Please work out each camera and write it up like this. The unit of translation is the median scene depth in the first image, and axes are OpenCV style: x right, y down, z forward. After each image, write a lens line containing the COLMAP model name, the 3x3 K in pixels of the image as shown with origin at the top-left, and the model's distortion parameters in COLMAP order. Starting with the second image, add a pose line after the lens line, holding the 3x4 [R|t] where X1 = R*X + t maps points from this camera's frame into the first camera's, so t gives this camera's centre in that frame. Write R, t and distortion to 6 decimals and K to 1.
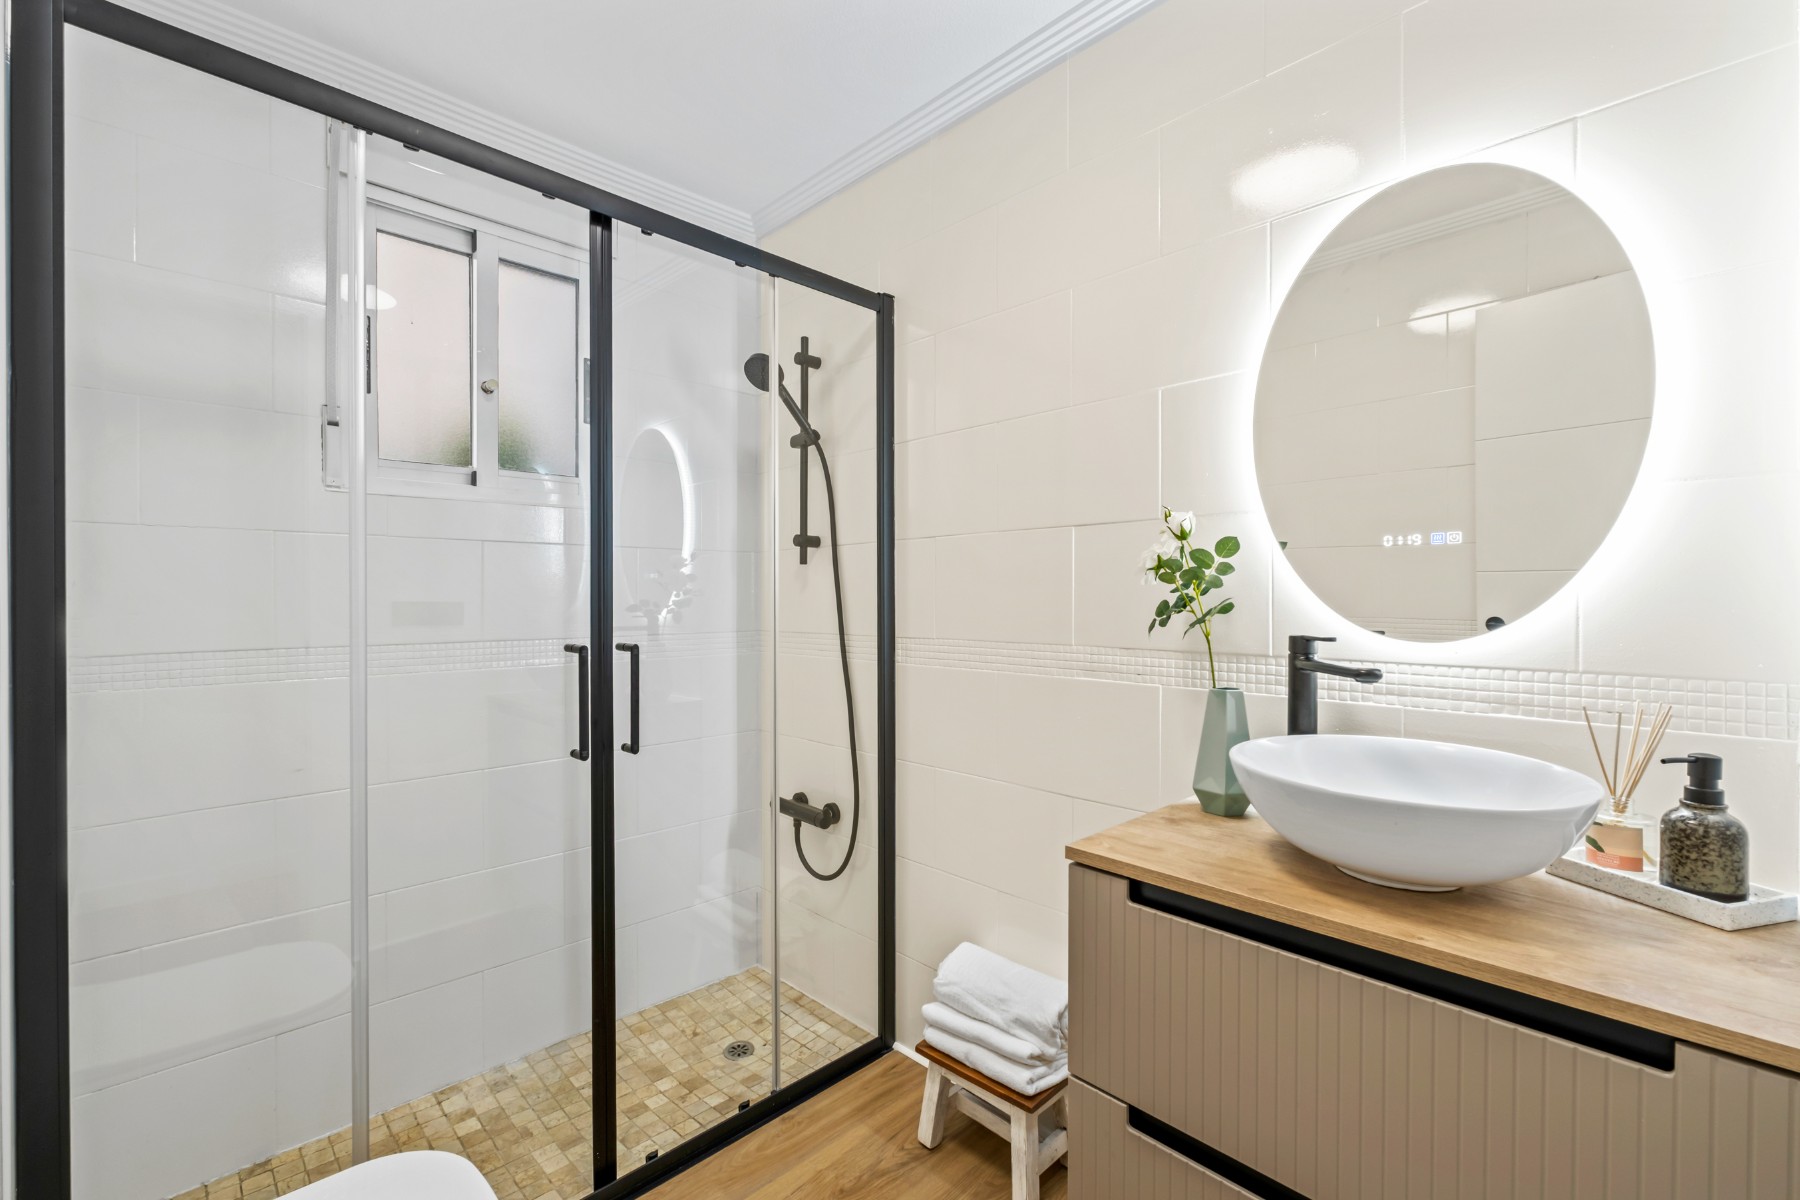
lens RADIAL K [[756.9, 0, 908.3], [0, 756.9, 600.6], [0, 0, 1]] dist [-0.003174, -0.000569]
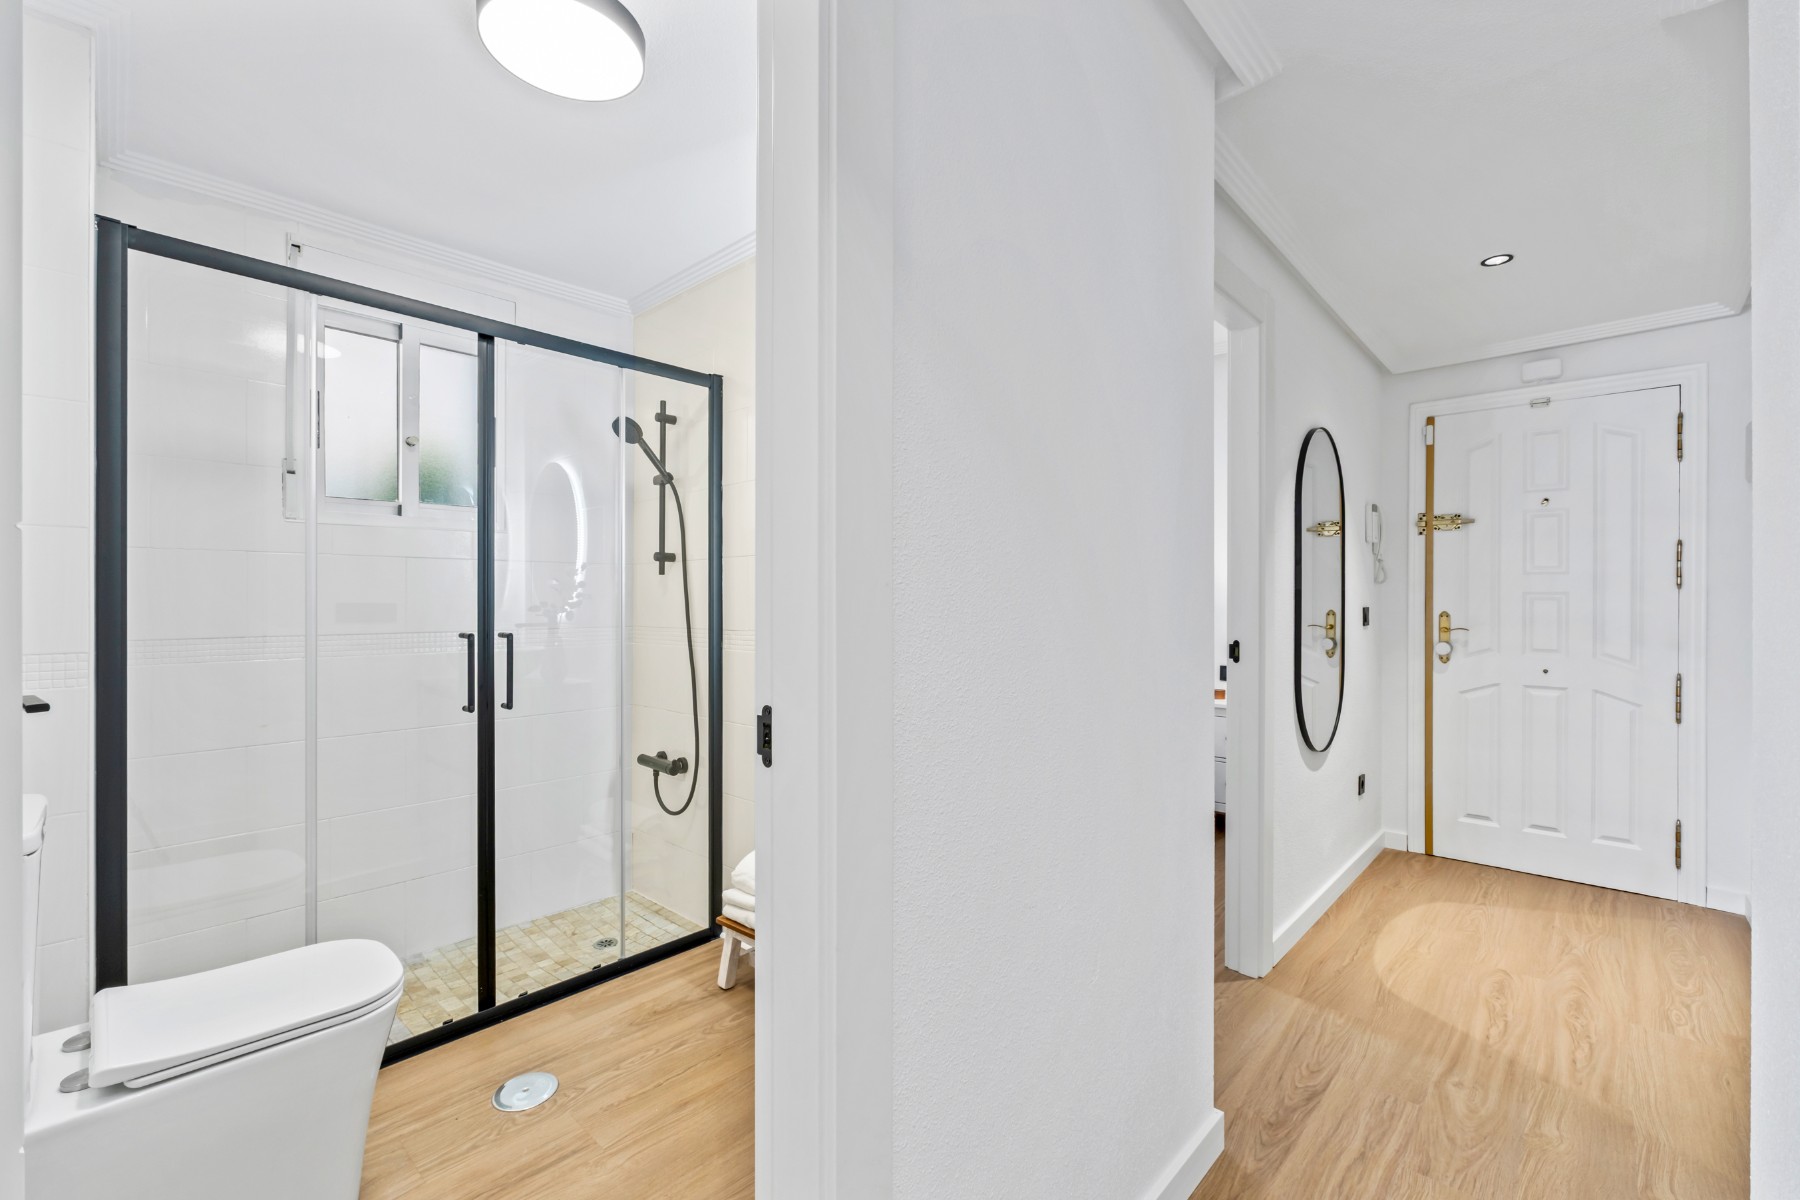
lens RADIAL K [[756.9, 0, 908.3], [0, 756.9, 600.6], [0, 0, 1]] dist [-0.003174, -0.000569]
pose [[0.998915, 0.002857, 0.046483, 0.253683], [-0.002753, 0.999994, -0.002303, -0.001862], [-0.046489, 0.002173, 0.998916, -0.362971]]
